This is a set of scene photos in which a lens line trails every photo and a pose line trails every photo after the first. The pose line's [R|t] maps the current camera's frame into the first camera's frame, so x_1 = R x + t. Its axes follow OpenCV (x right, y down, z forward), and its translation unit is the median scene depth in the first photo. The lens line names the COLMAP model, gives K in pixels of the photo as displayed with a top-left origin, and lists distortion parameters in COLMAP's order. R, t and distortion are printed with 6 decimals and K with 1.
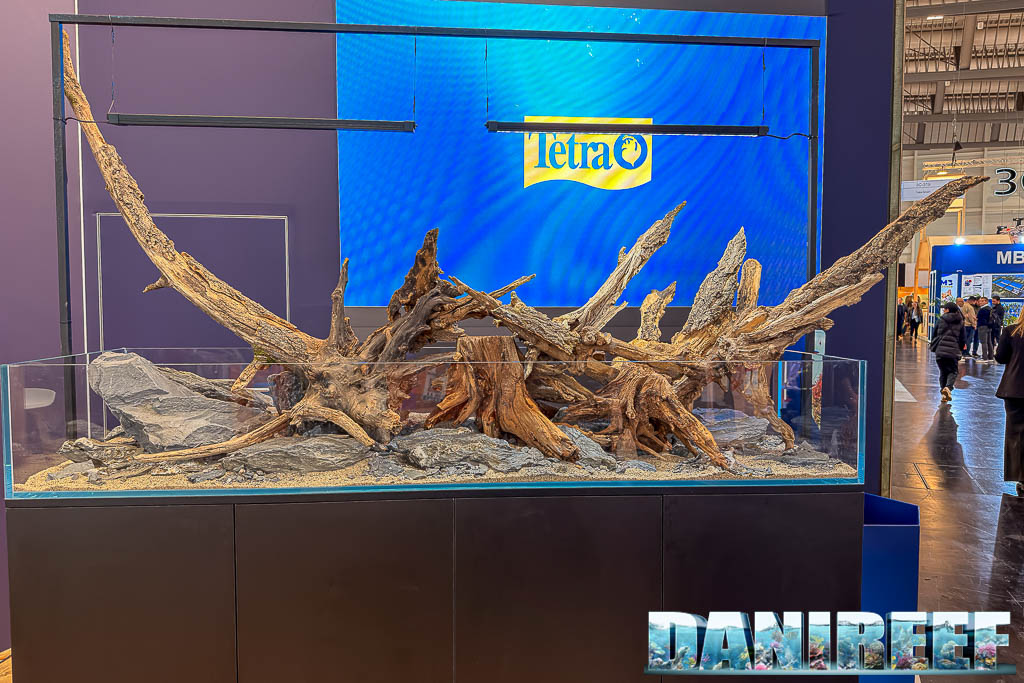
lens RADIAL K [[709.8, 0, 512.0], [0, 709.8, 341.5], [0, 0, 1]] dist [0.098550, -0.136492]
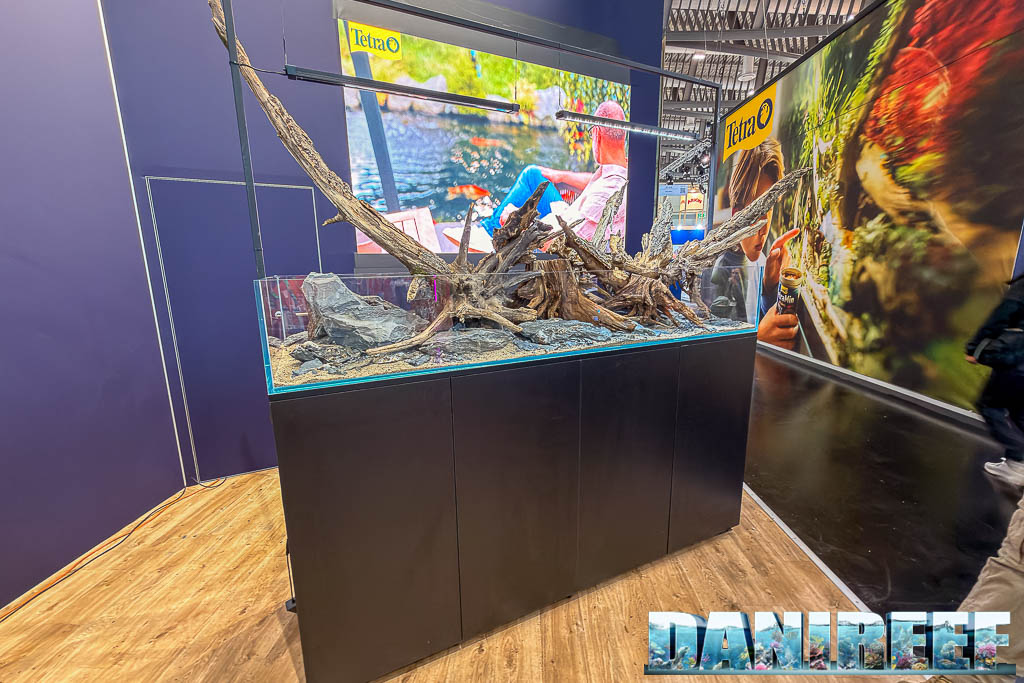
lens RADIAL K [[405.8, 0, 512.0], [0, 405.8, 341.5], [0, 0, 1]] dist [0.001592, 0.000125]
pose [[0.933469, -0.083936, 0.348699, -0.475496], [0.037630, 0.989784, 0.137518, 0.047348], [-0.356679, -0.115247, 0.927091, 0.209950]]
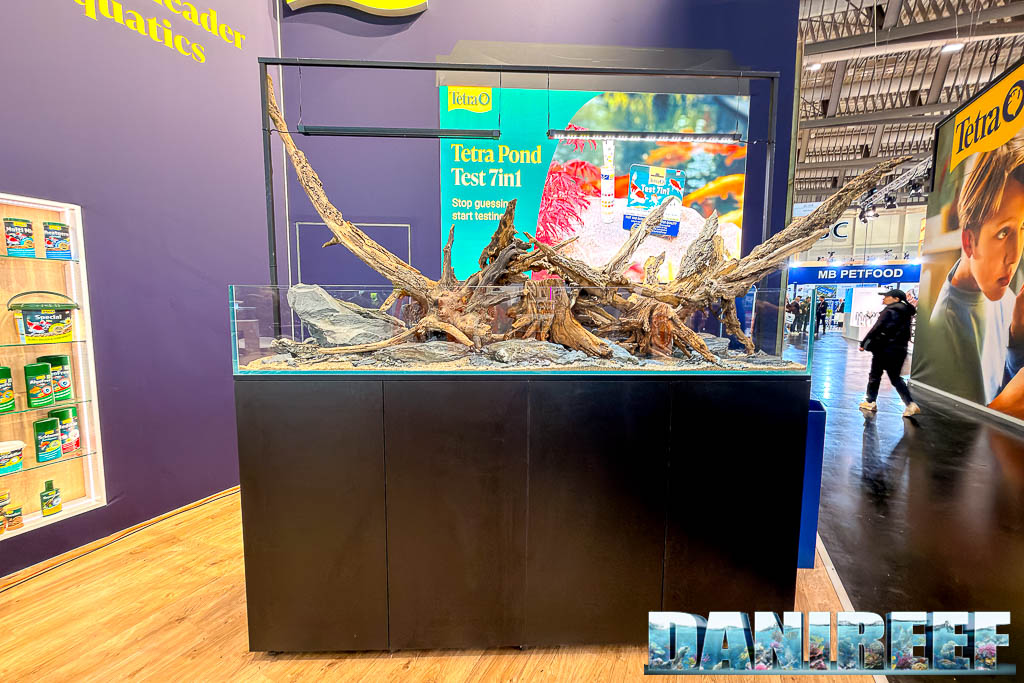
lens RADIAL K [[405.8, 0, 512.0], [0, 405.8, 341.5], [0, 0, 1]] dist [0.001592, 0.000125]
pose [[0.999051, 0.007893, -0.042835, -0.072509], [-0.006140, 0.999144, 0.040900, 0.095041], [0.043122, -0.040598, 0.998245, 0.152756]]
